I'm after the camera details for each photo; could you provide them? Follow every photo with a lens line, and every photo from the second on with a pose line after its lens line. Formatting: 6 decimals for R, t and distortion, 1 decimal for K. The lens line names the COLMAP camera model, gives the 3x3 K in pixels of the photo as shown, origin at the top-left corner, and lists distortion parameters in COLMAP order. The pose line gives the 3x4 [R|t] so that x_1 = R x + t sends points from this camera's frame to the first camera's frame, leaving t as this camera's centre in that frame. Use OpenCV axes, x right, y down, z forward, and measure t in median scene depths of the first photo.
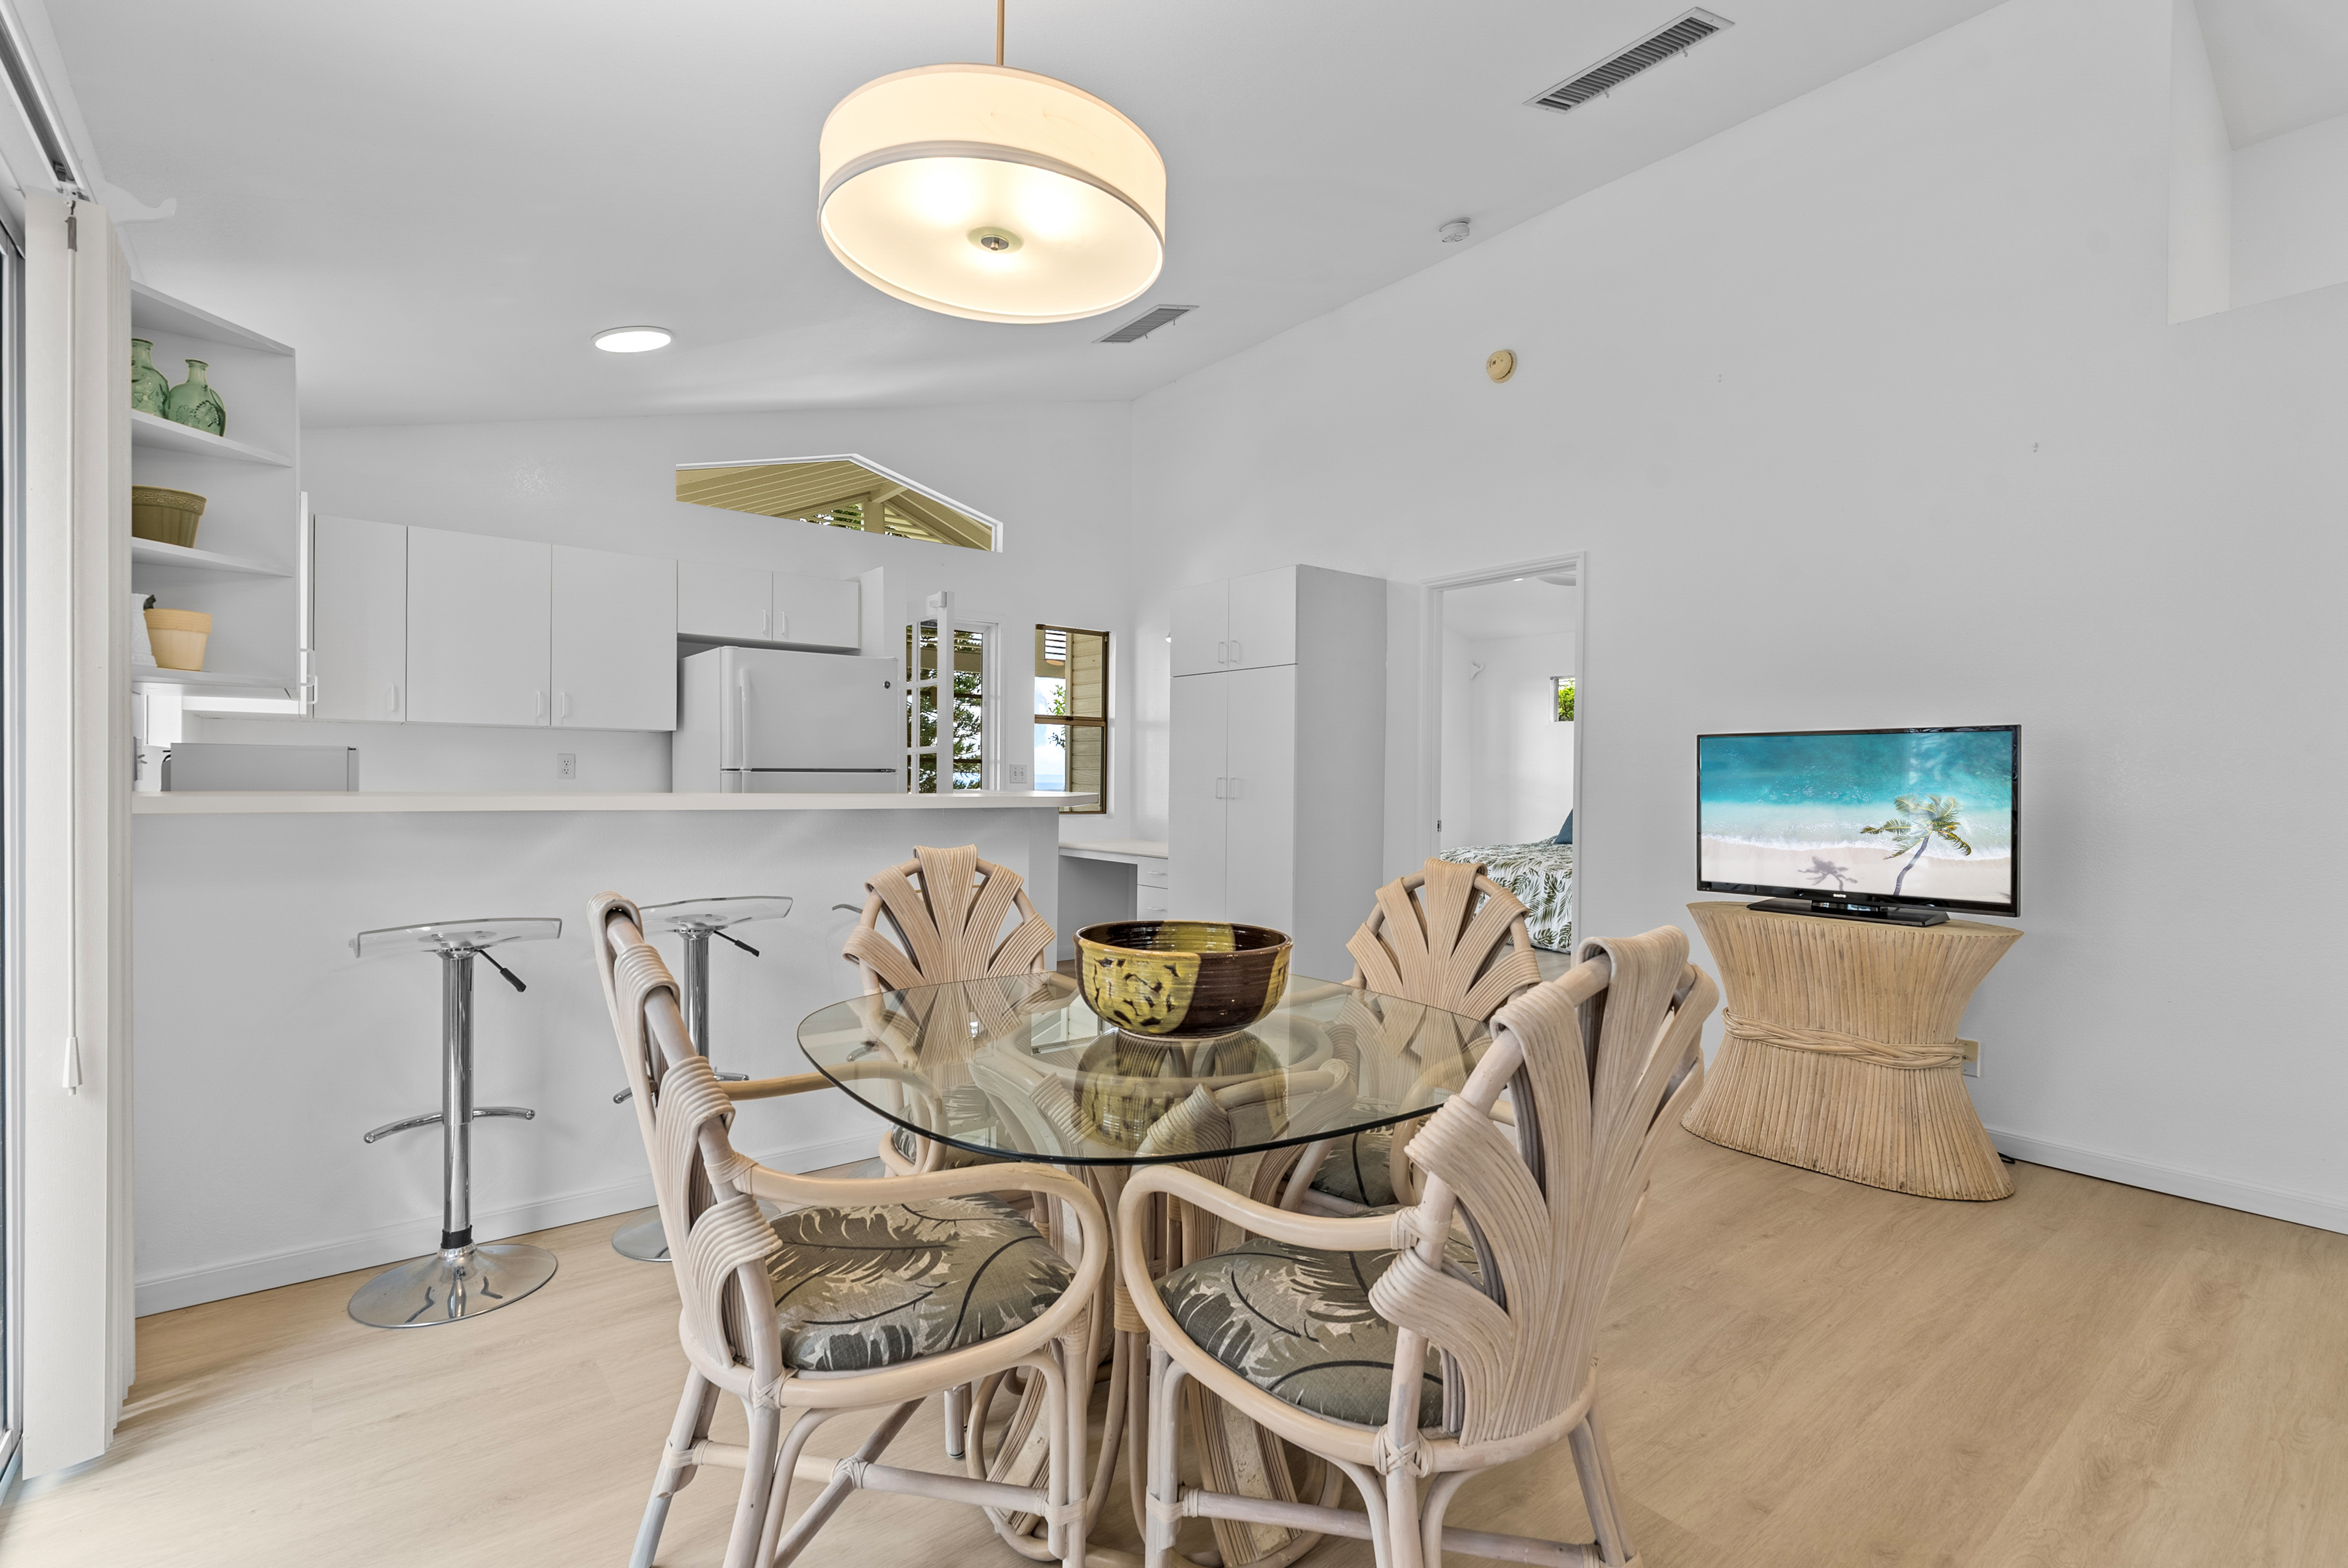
lens RADIAL K [[1055.7, 0, 1179.0], [0, 1055.7, 795.3], [0, 0, 1]] dist [-0.002734, -0.000161]
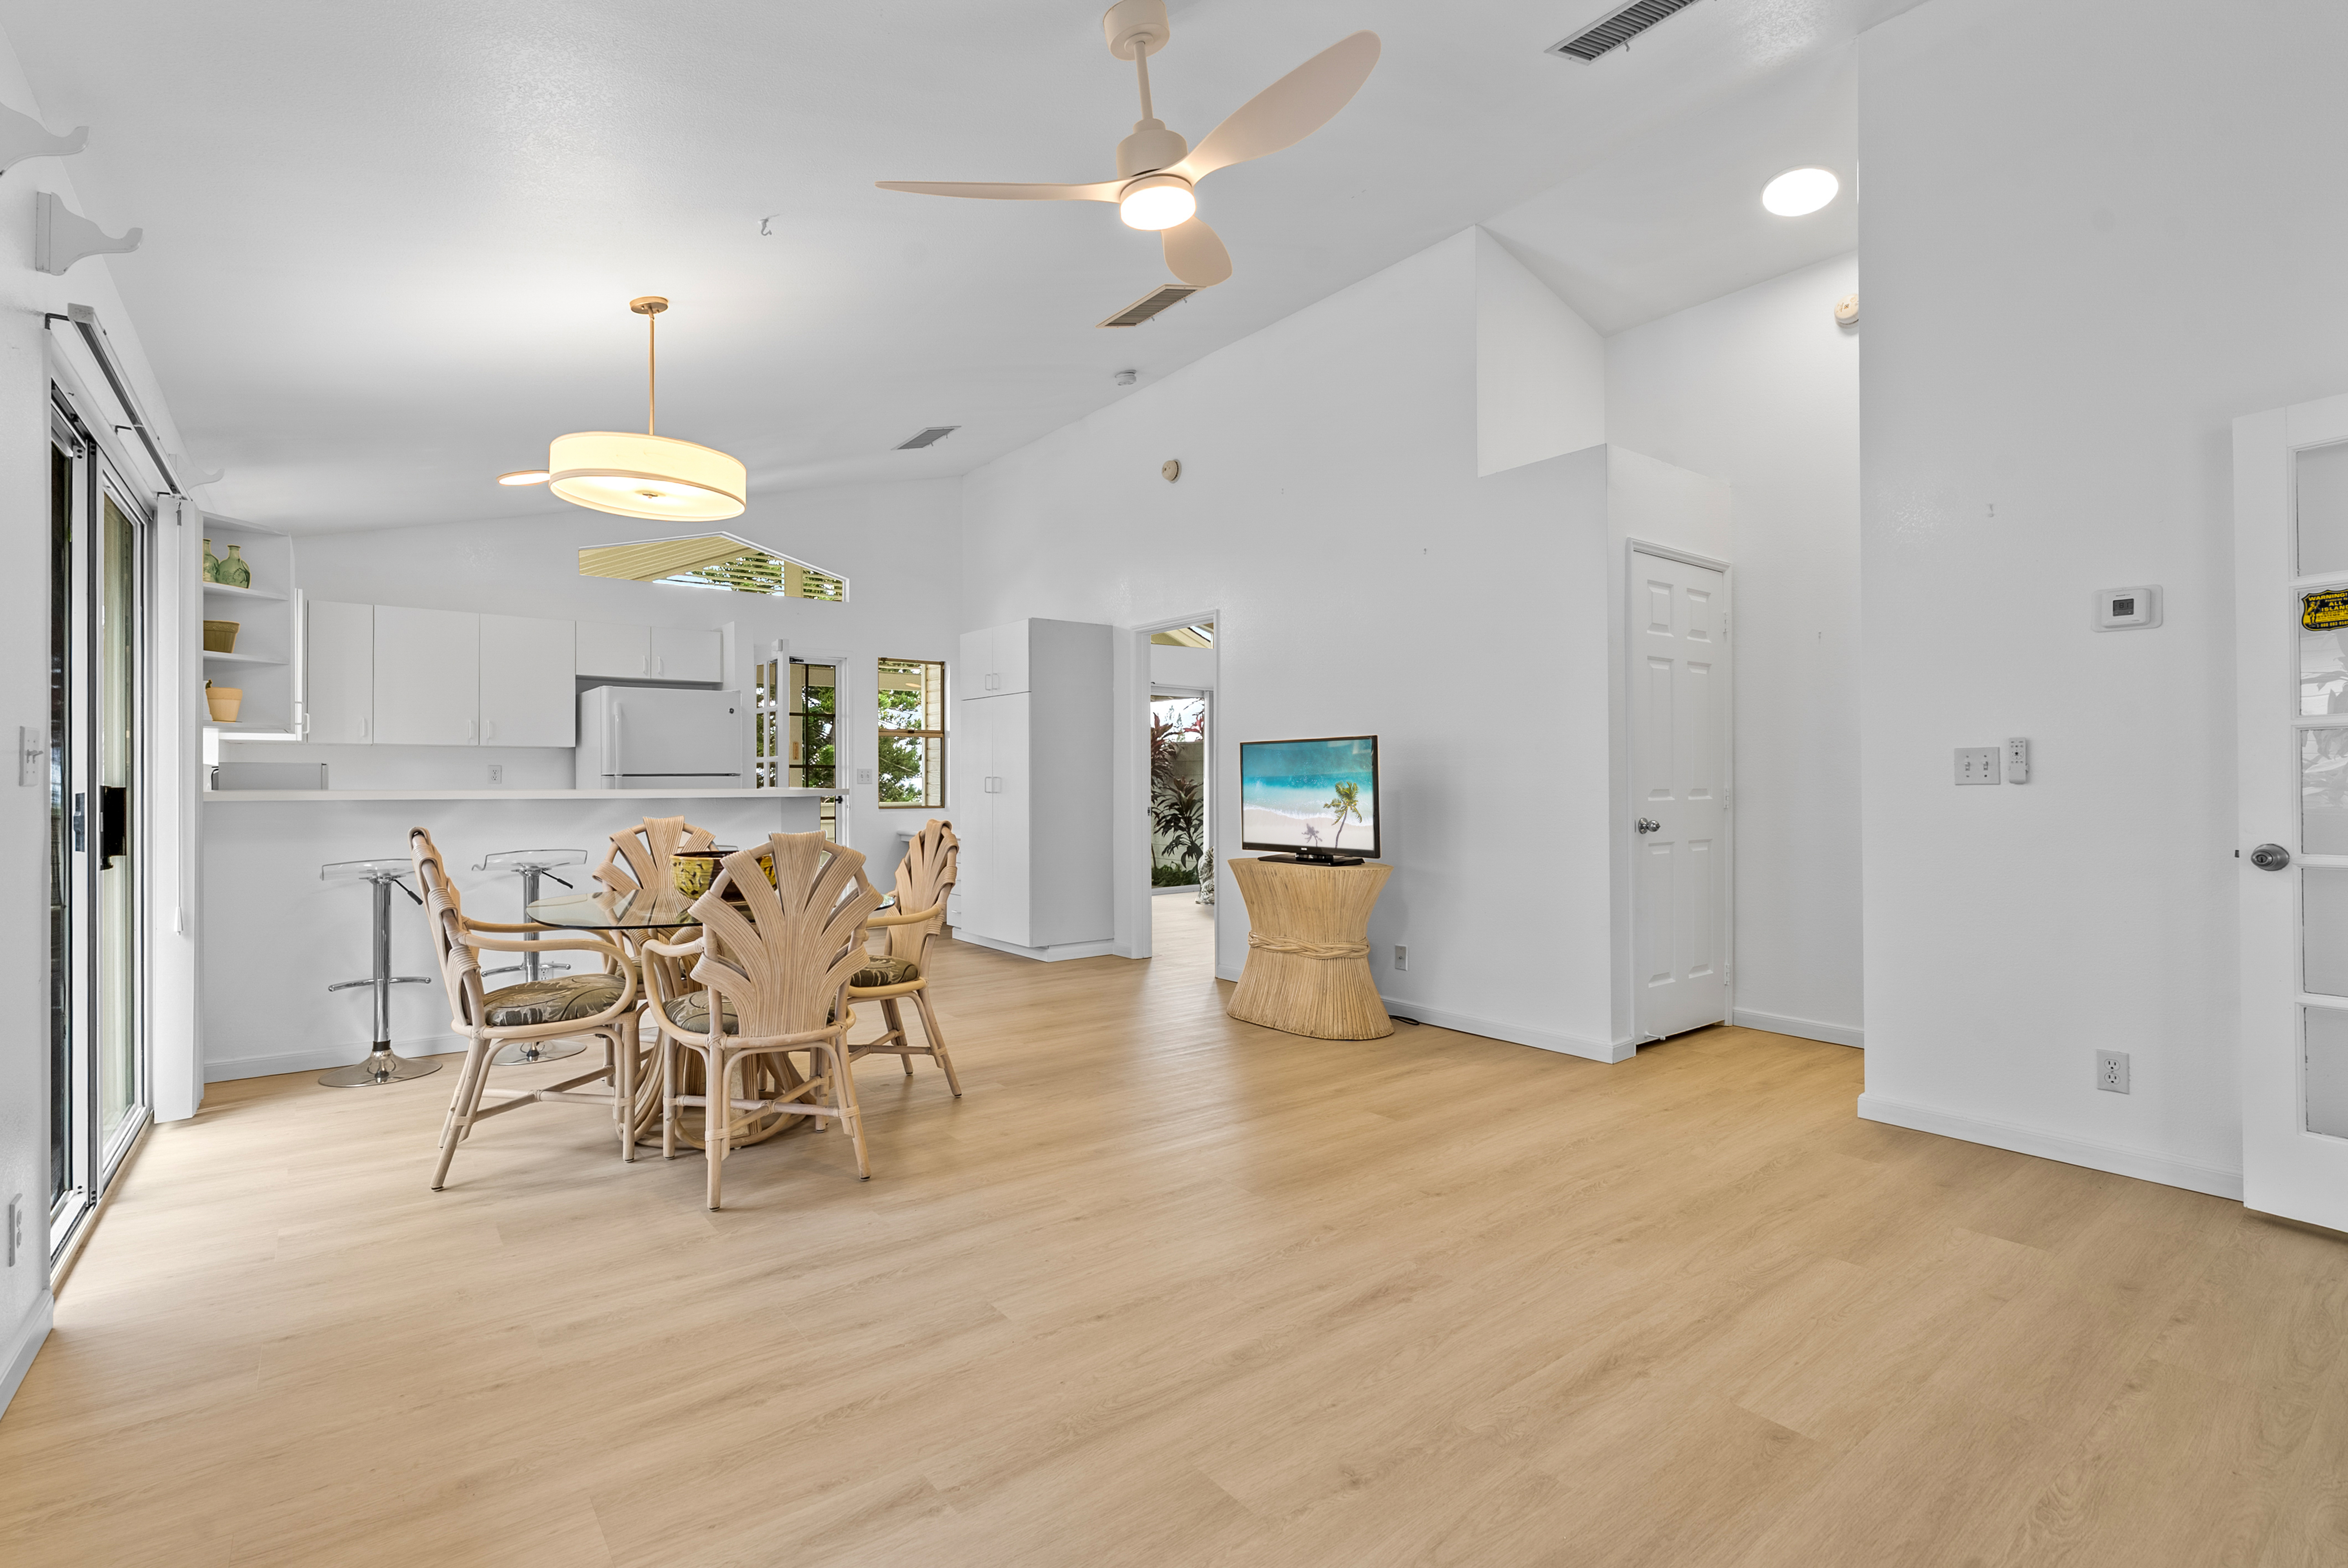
lens RADIAL K [[1075.5, 0, 1179.6], [0, 1075.5, 783.6], [0, 0, 1]] dist [-0.003543, 0.000139]
pose [[0.999803, -0.012267, -0.015613, 0.525817], [0.012044, 0.999826, -0.014242, 0.023866], [0.015785, 0.014052, 0.999777, -0.597445]]
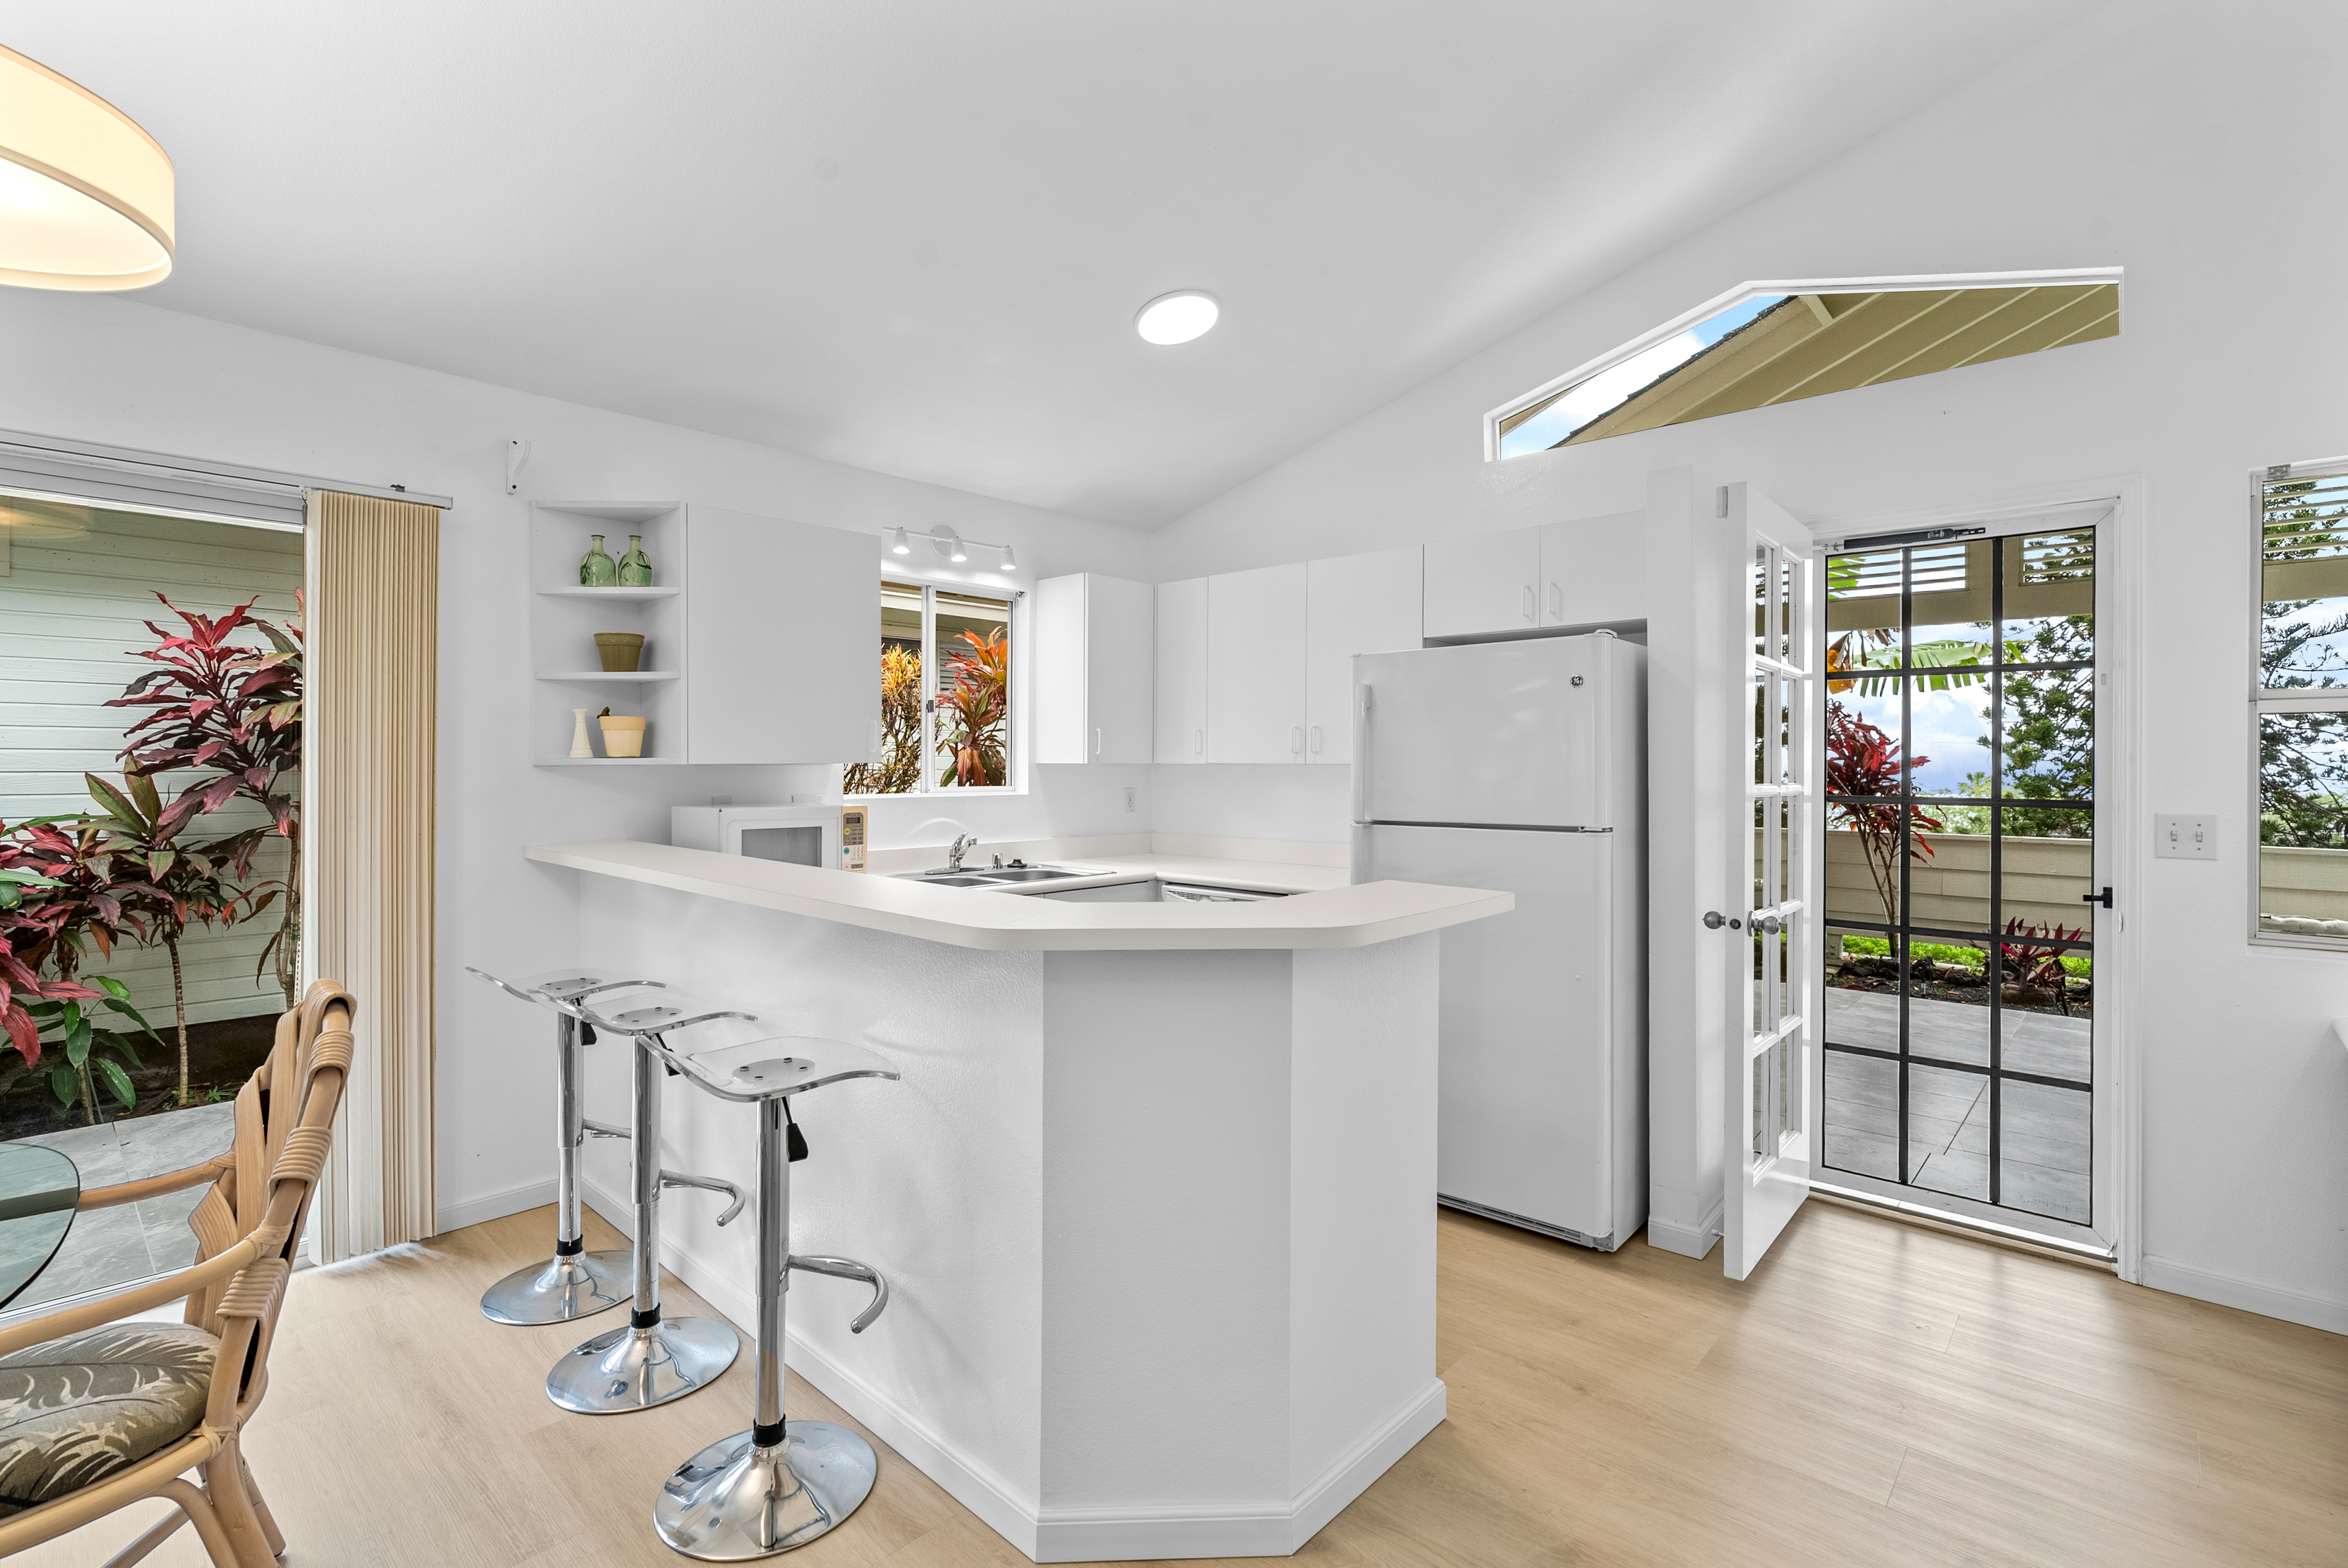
lens RADIAL K [[1062.0, 0, 1181.7], [0, 1062.0, 773.1], [0, 0, 1]] dist [-0.001040, -0.000337]
pose [[0.149157, -0.000332, -0.988813, 0.450455], [-0.017911, 0.999835, -0.003038, -0.082733], [0.988651, 0.018164, 0.149127, 1.176225]]
